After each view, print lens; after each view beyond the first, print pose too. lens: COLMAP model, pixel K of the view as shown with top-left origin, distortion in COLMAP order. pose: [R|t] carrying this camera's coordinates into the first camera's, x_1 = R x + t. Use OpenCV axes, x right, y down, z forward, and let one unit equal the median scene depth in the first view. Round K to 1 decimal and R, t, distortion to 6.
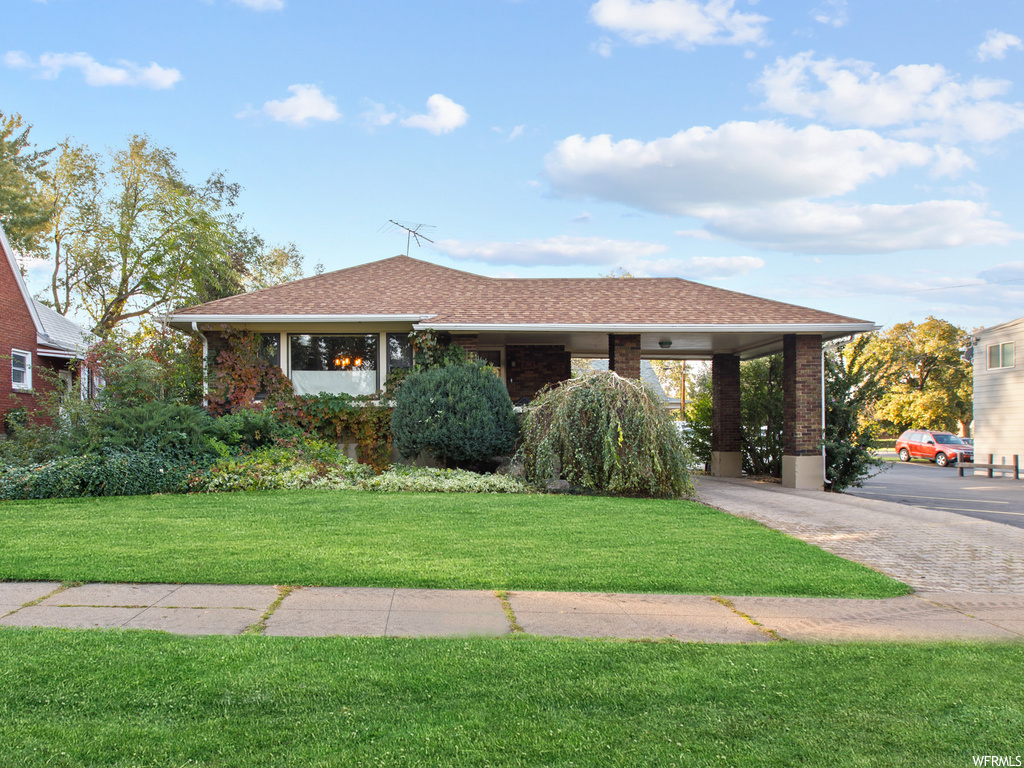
lens RADIAL K [[511.3, 0, 511.9], [0, 511.3, 424.5], [0, 0, 1]] dist [0.001240, 0.000471]
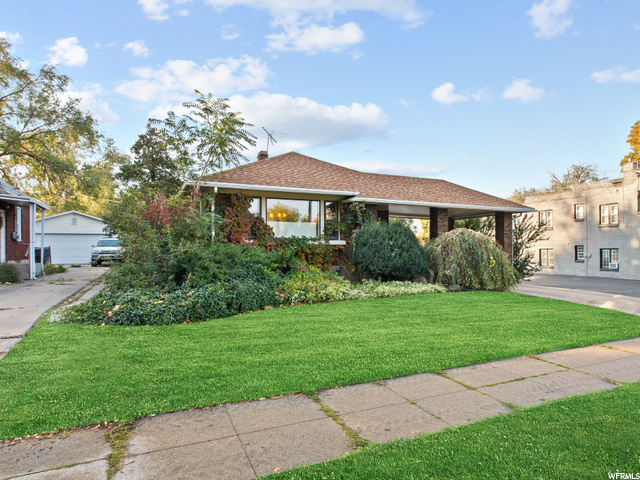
lens RADIAL K [[288.1, 0, 320.0], [0, 288.1, 240.0], [0, 0, 1]] dist [0.001344, -0.000007]
pose [[0.940007, 0.008531, 0.341050, -0.597579], [-0.002065, 0.999811, -0.019317, -0.030589], [-0.341150, 0.017454, 0.939847, 0.112408]]
